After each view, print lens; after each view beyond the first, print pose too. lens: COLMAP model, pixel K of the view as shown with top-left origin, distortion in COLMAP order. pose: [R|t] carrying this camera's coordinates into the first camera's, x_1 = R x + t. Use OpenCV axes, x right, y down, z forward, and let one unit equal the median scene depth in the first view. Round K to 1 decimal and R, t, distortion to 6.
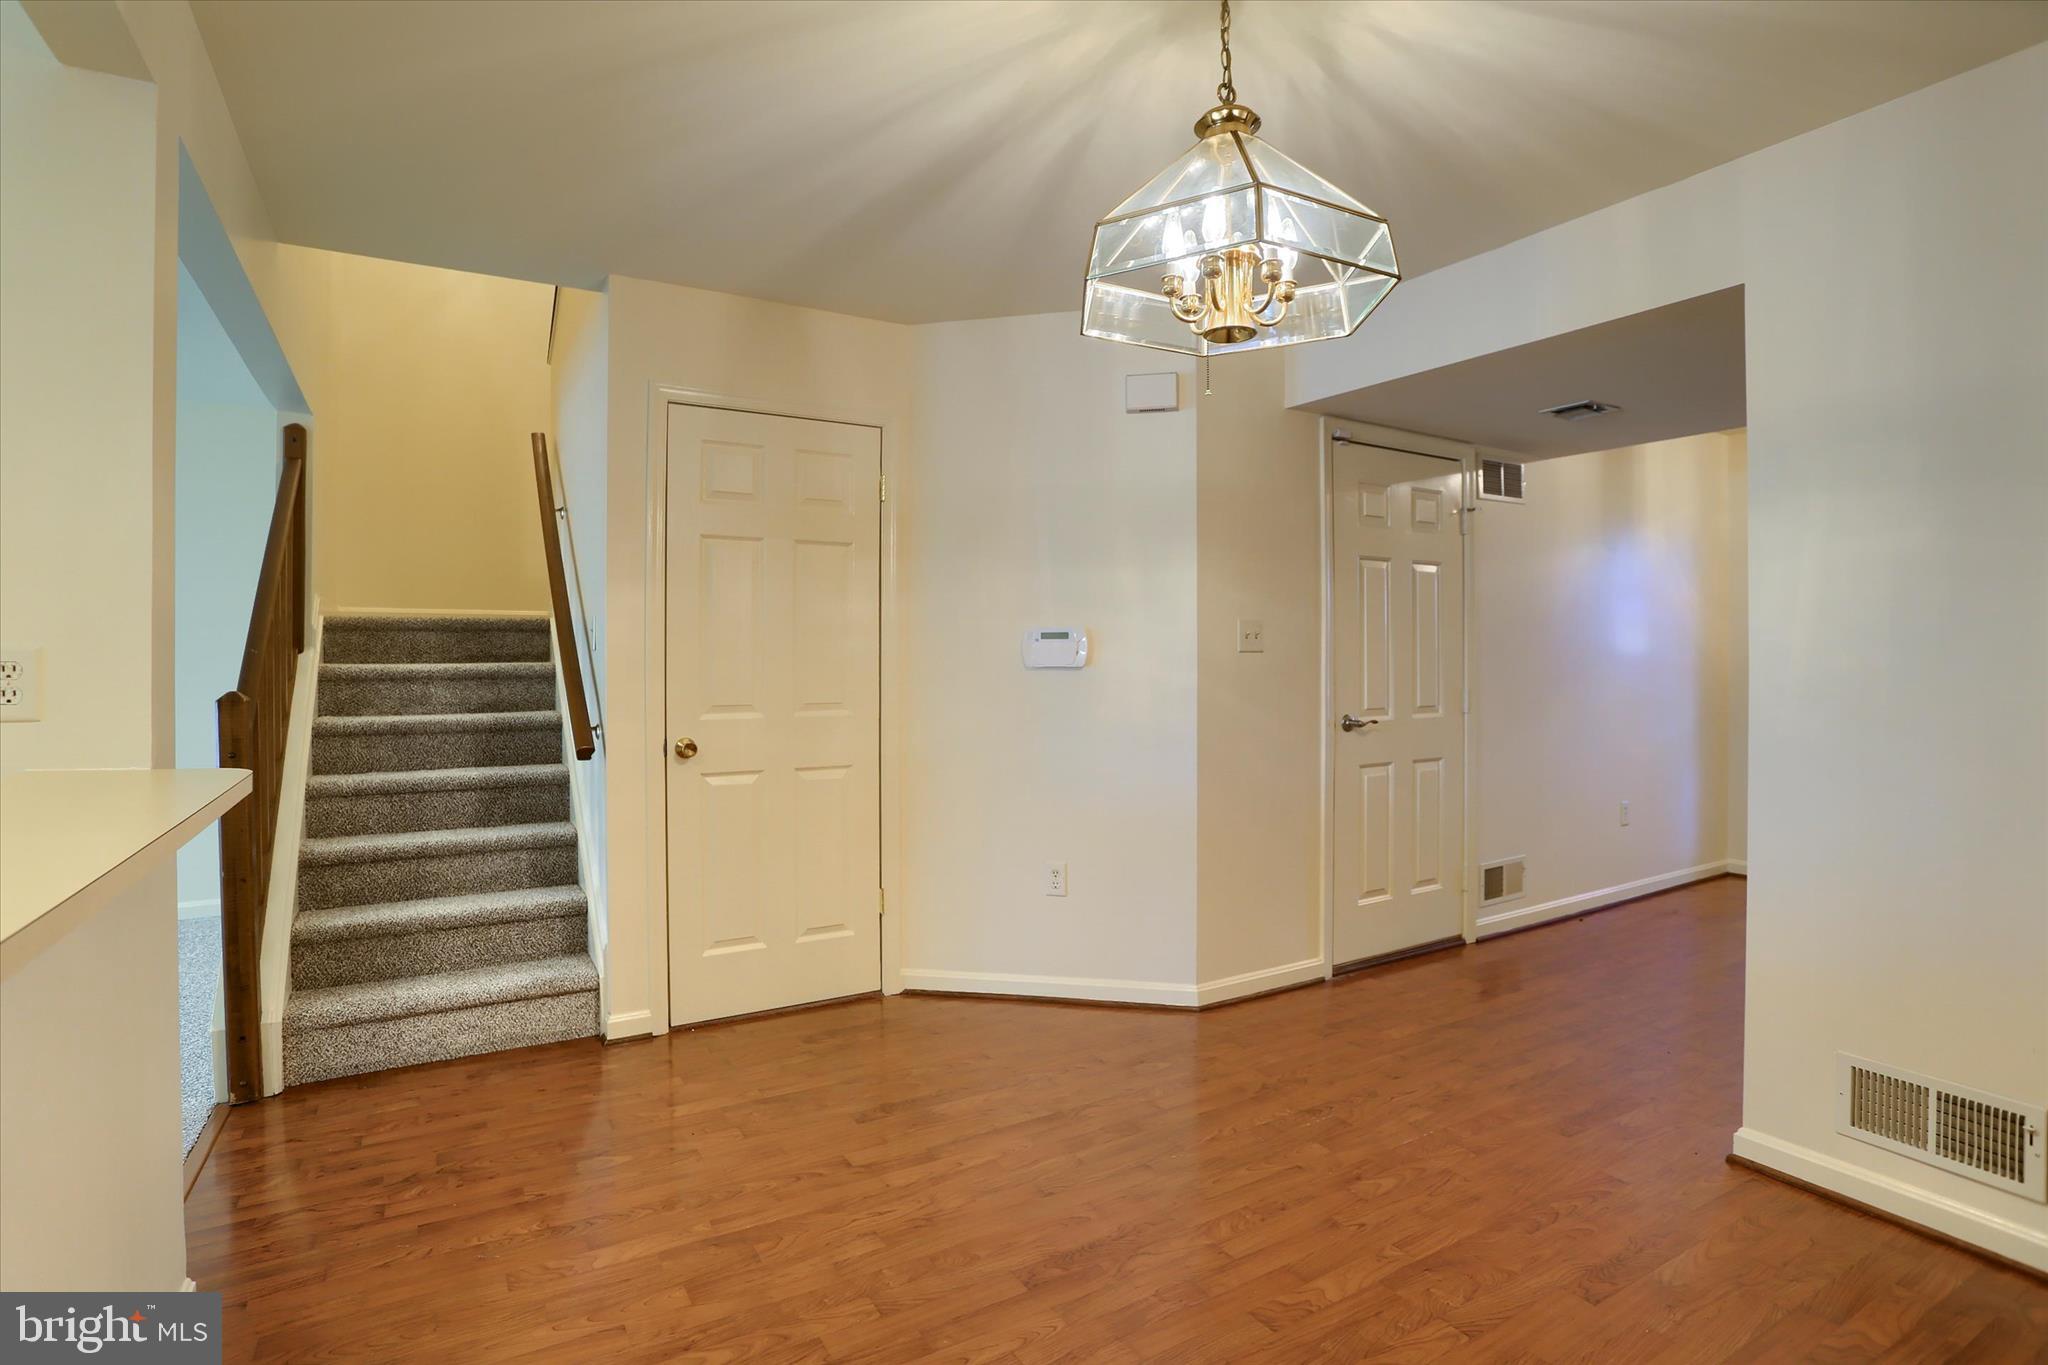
lens RADIAL K [[986.7, 0, 1031.4], [0, 986.7, 658.1], [0, 0, 1]] dist [-0.064506, 0.019976]
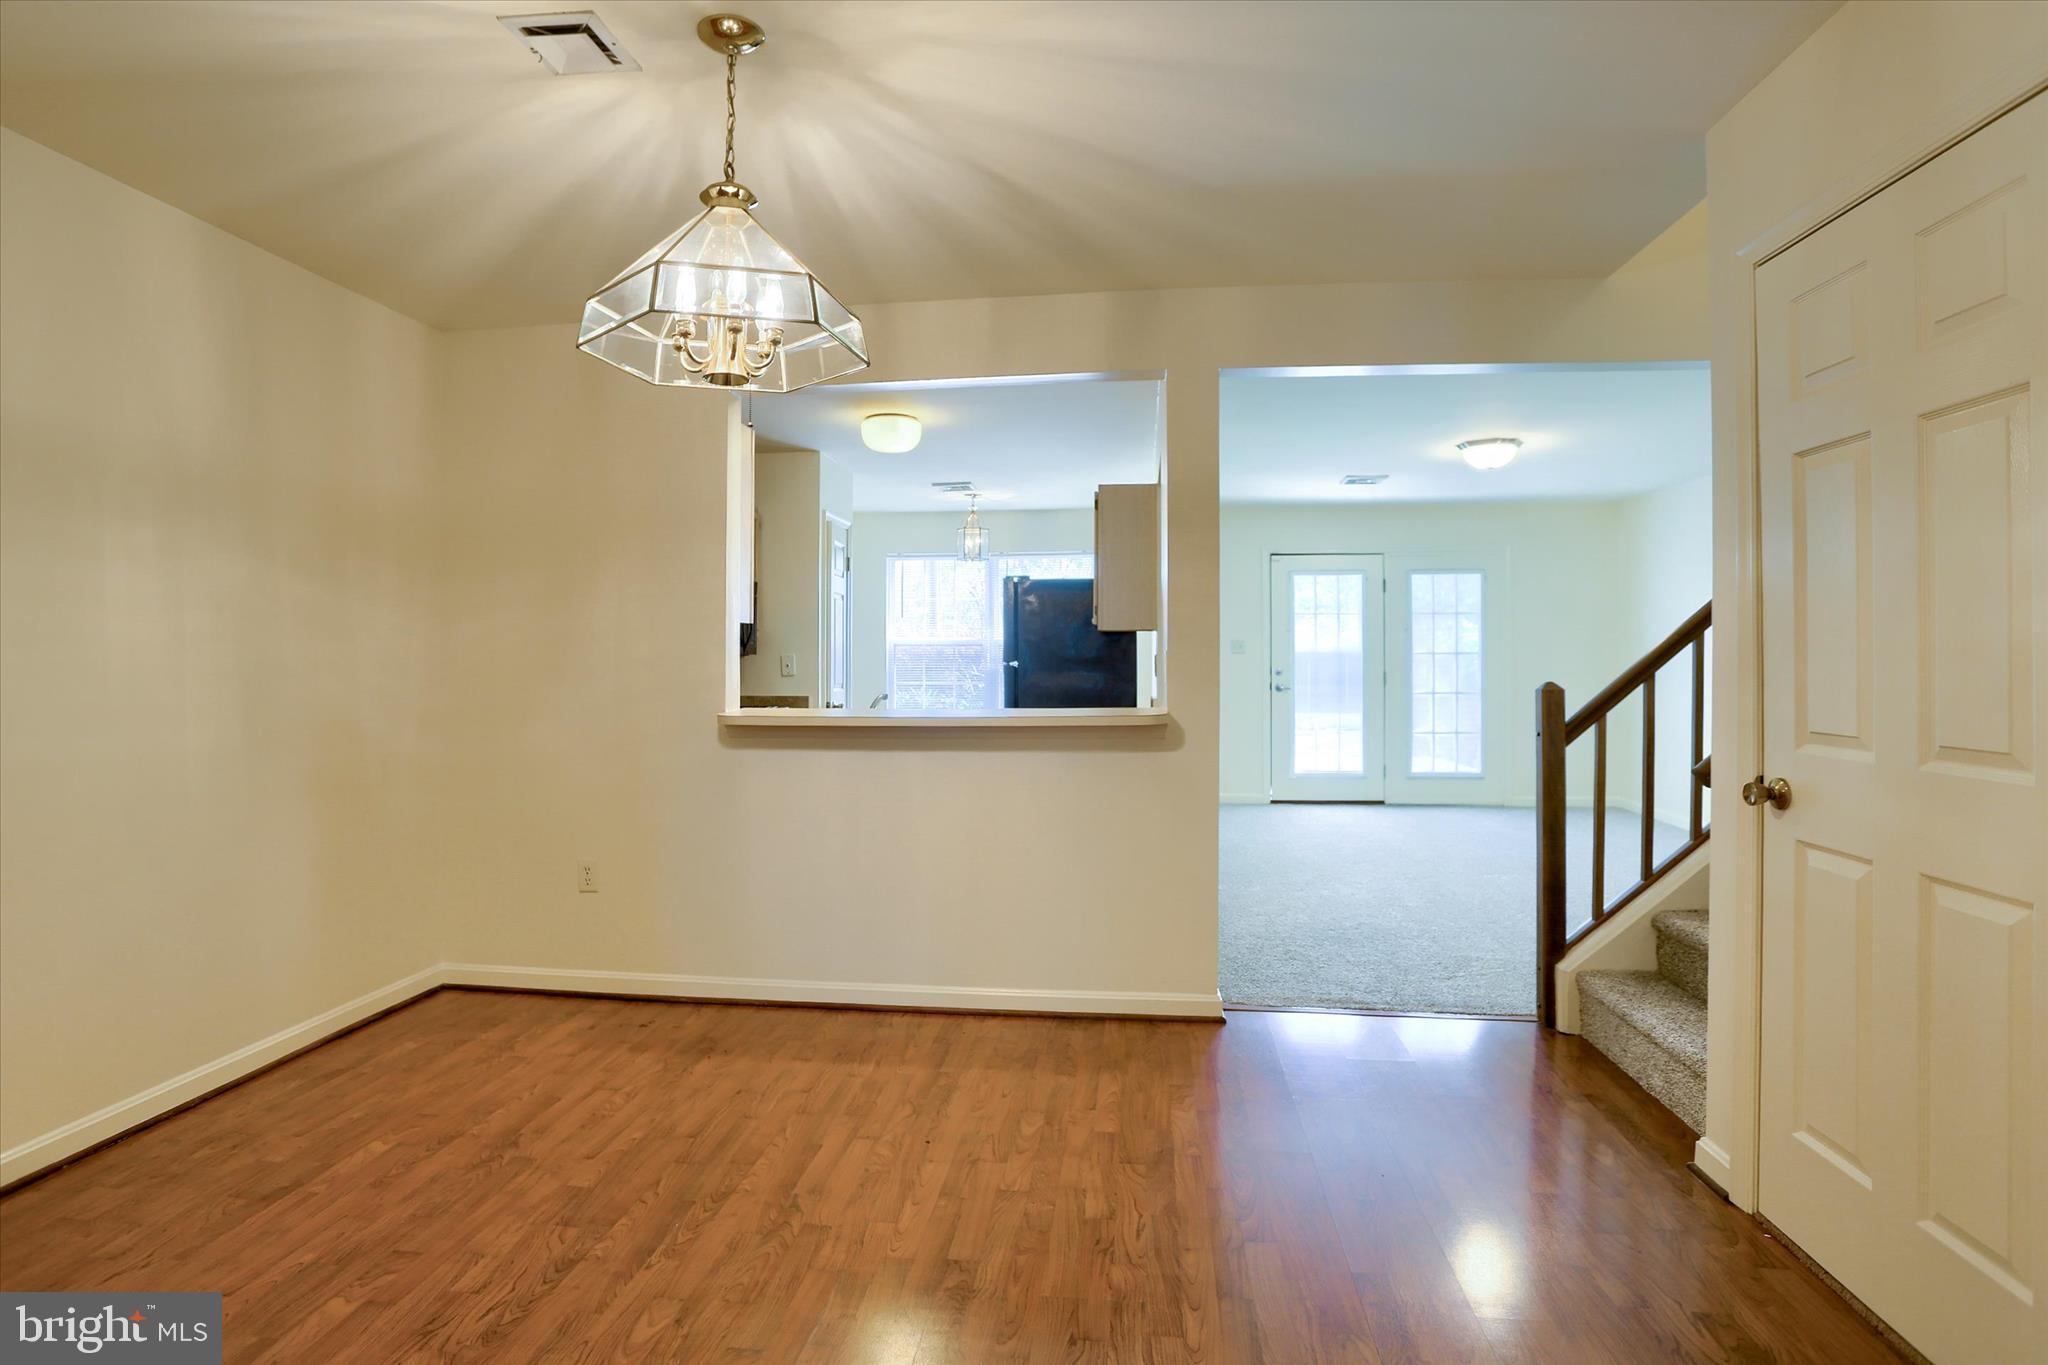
lens RADIAL K [[1014.4, 0, 980.0], [0, 1014.4, 653.5], [0, 0, 1]] dist [-0.055095, 0.024028]
pose [[-0.635269, 0.005636, -0.772270, 0.590202], [0.004216, 0.999984, 0.003830, -0.005332], [0.772280, -0.000823, -0.635282, 1.251250]]
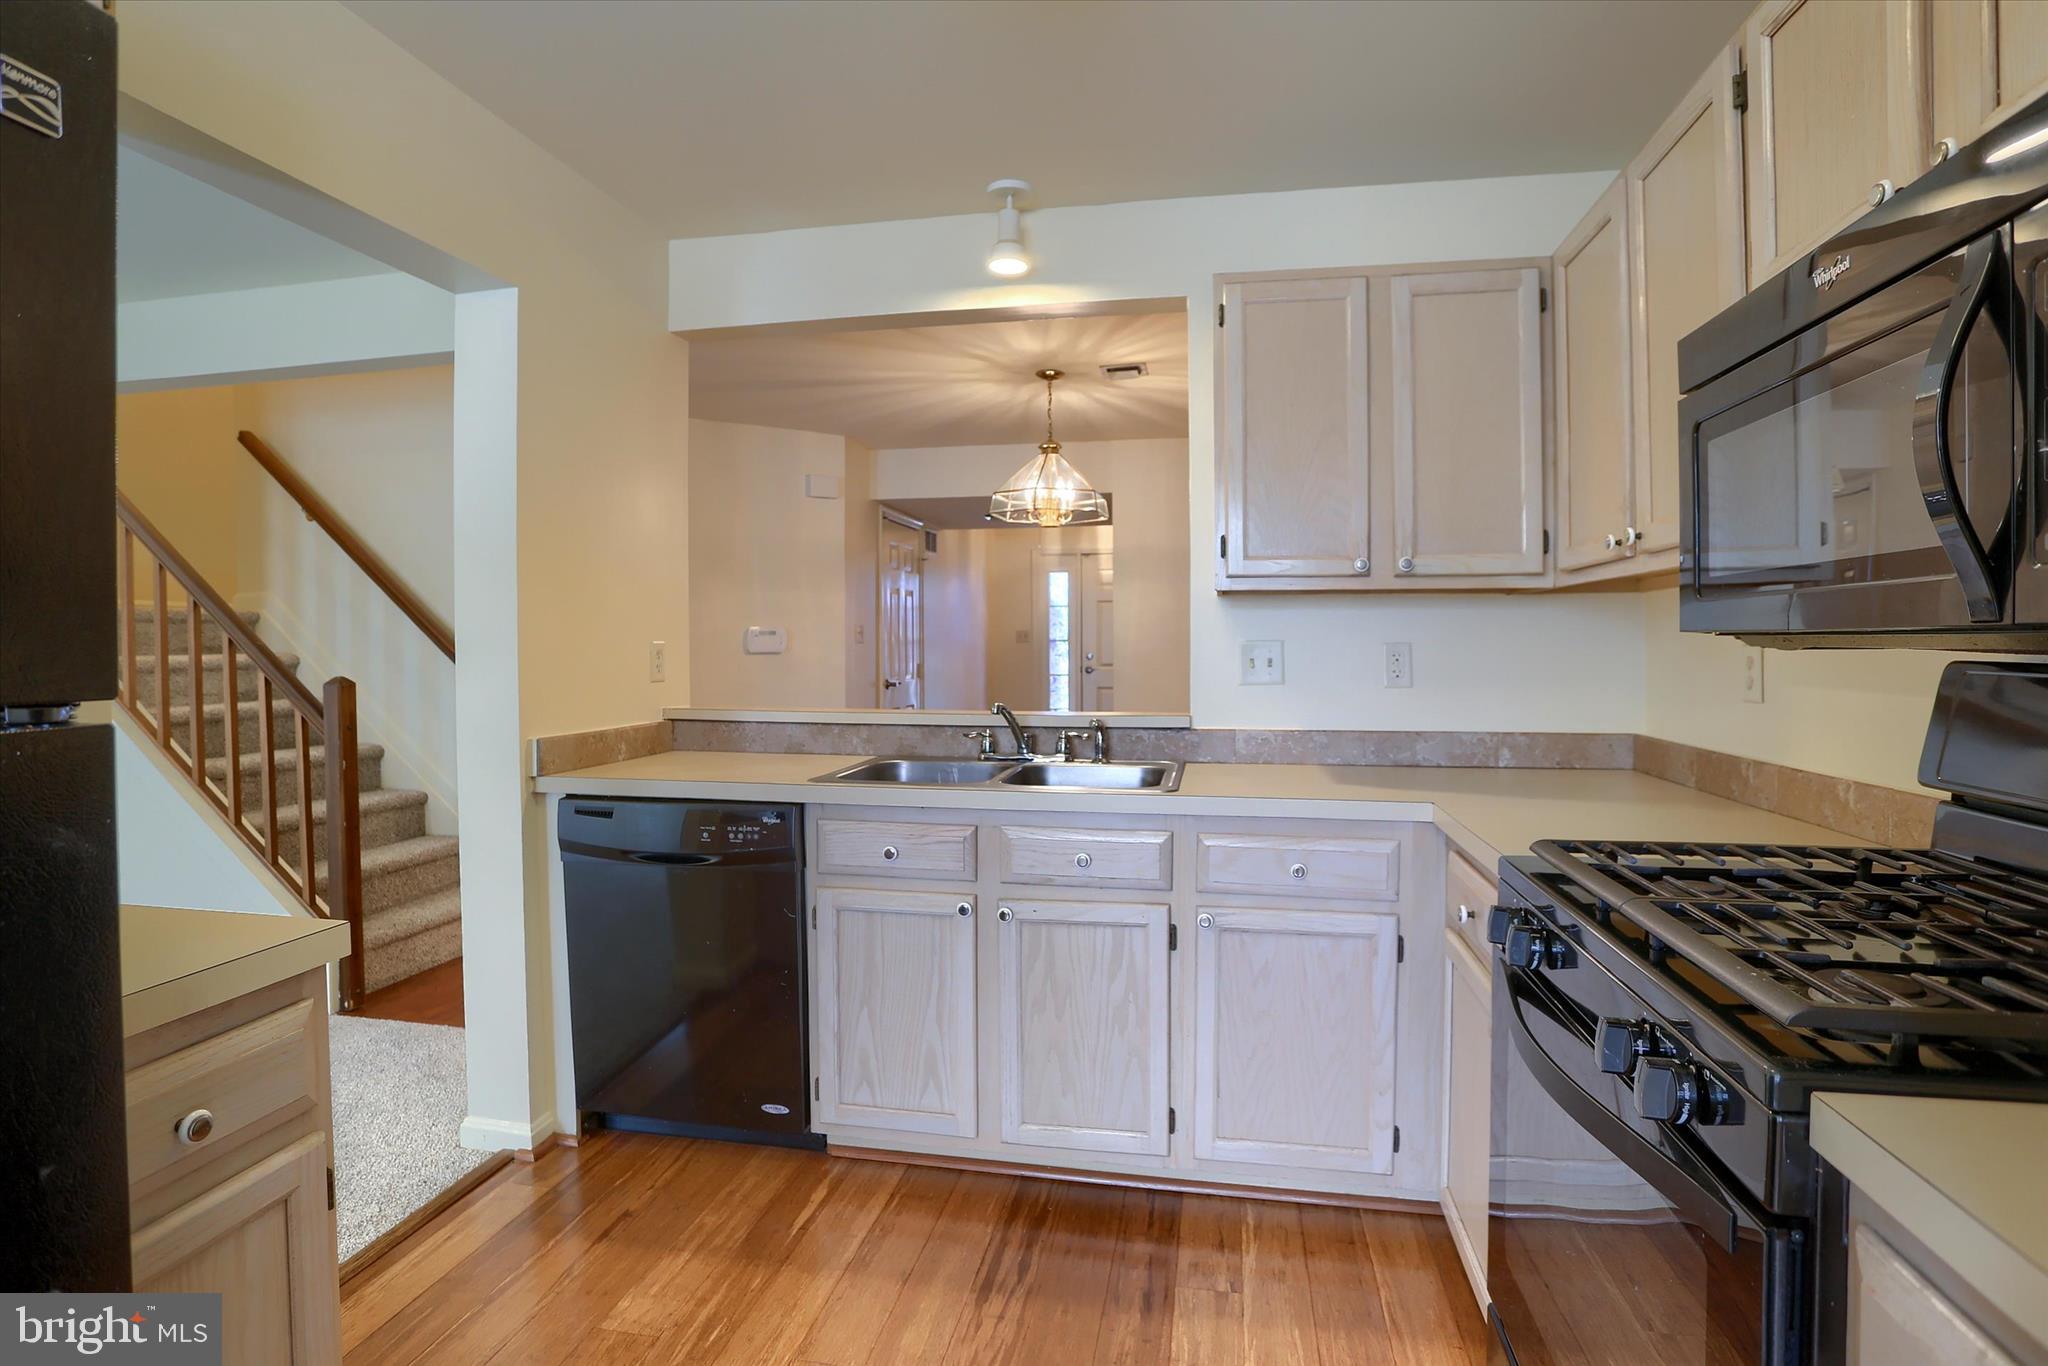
lens RADIAL K [[980.5, 0, 974.0], [0, 980.5, 675.0], [0, 0, 1]] dist [-0.050283, 0.000264]
pose [[0.702195, -0.026768, 0.711481, -1.179984], [0.005692, 0.999472, 0.031986, -0.005902], [-0.711962, -0.018411, 0.701977, -0.472917]]
